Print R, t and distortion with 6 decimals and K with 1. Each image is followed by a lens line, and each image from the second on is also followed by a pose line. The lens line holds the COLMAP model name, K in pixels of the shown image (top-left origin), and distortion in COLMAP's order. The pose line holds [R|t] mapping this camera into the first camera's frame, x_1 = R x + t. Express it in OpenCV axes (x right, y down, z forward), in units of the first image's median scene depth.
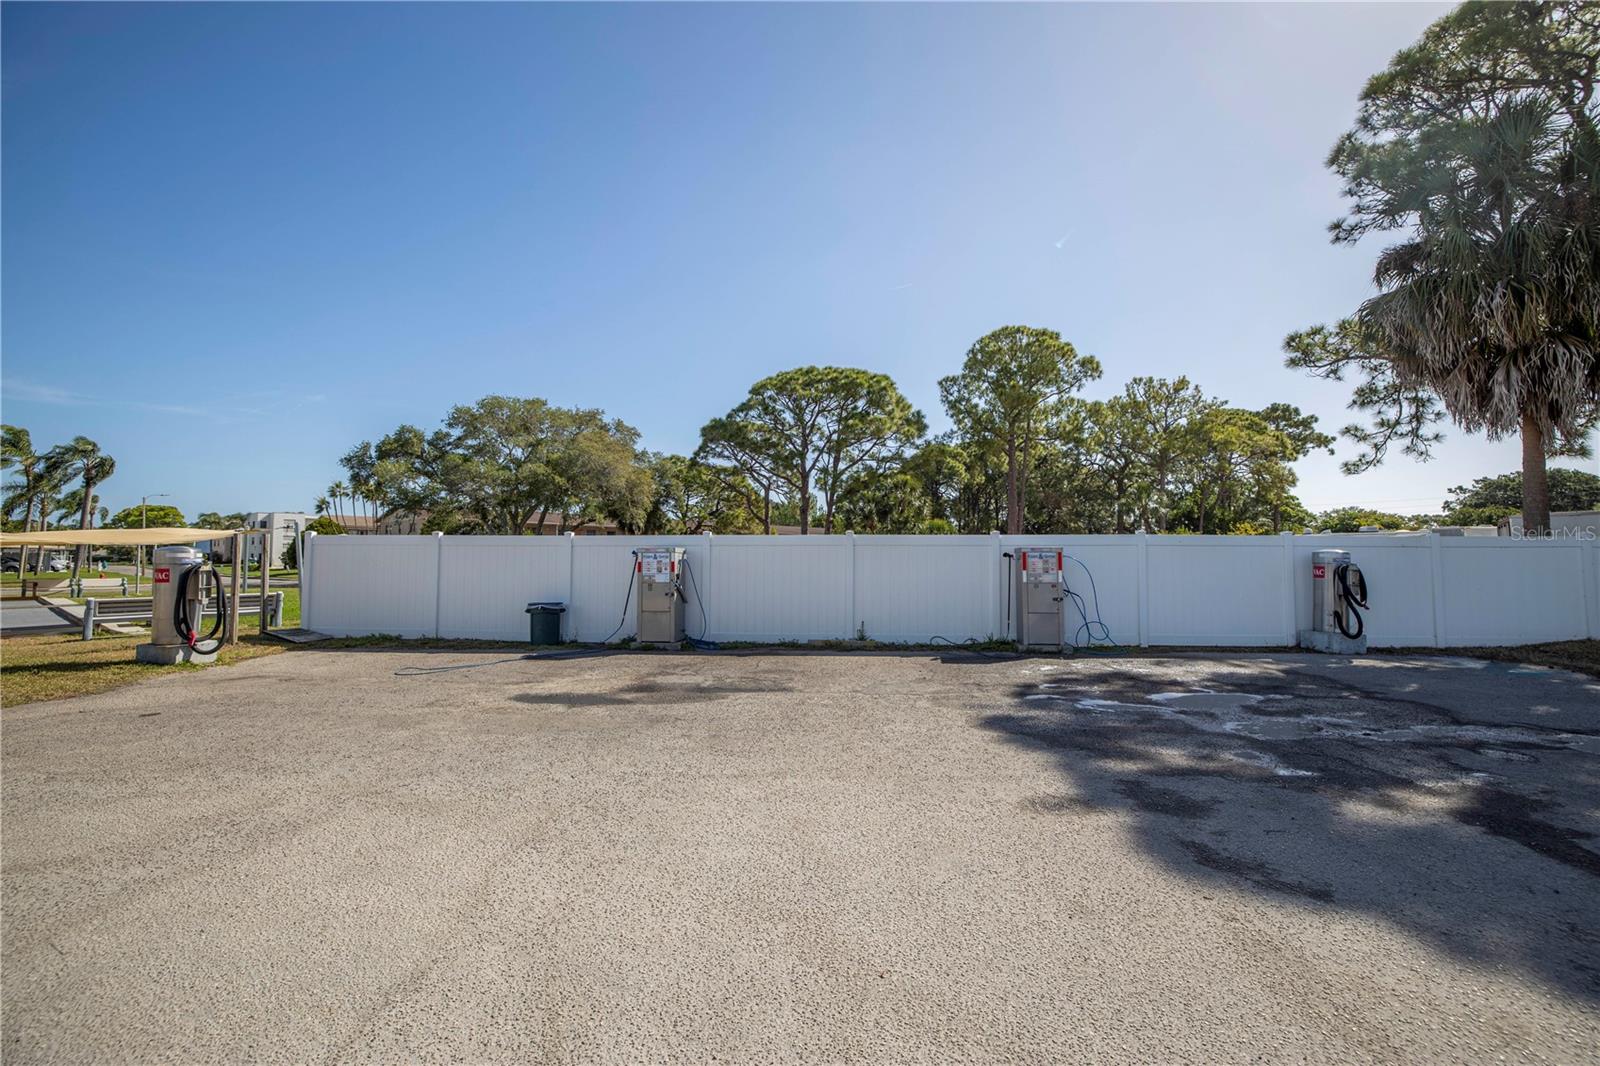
lens RADIAL K [[698.3, 0, 796.5], [0, 698.3, 537.1], [0, 0, 1]] dist [-0.001562, -0.000099]
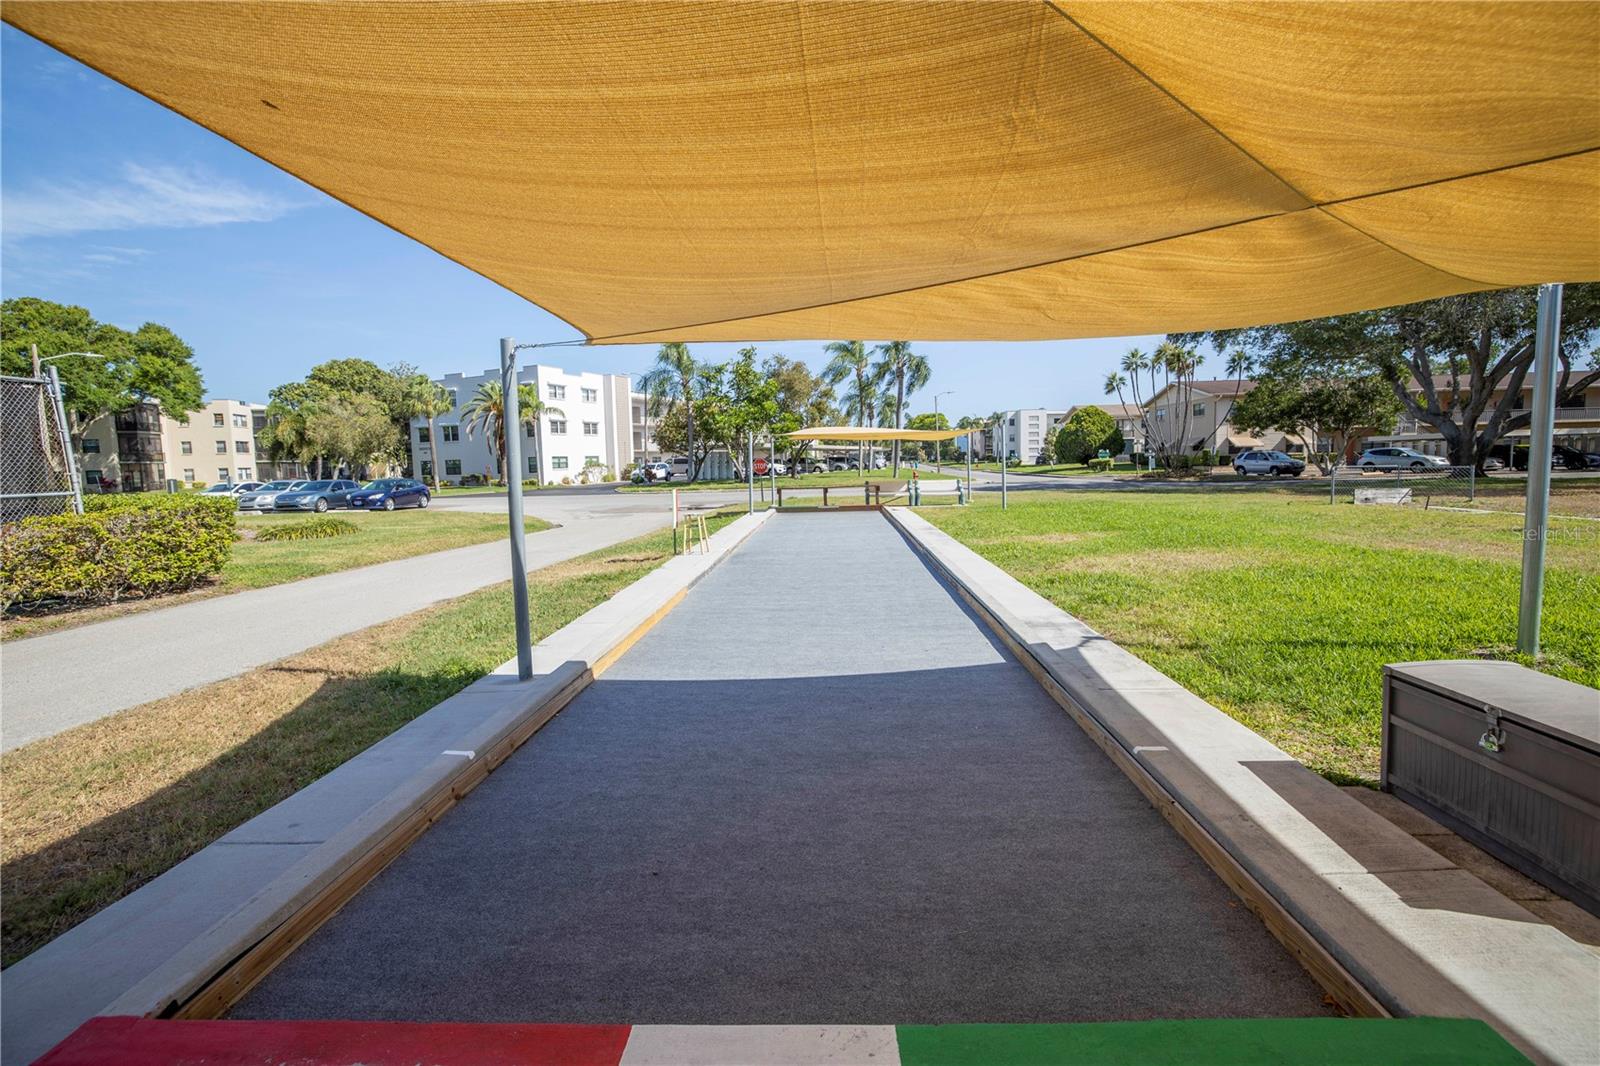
lens RADIAL K [[698.3, 0, 804.4], [0, 698.3, 529.3], [0, 0, 1]] dist [-0.001562, -0.000099]
pose [[0.613633, 0.065395, -0.786879, -0.457587], [0.044130, 0.992166, 0.116870, 0.016648], [0.788357, -0.106440, 0.605940, 0.400023]]
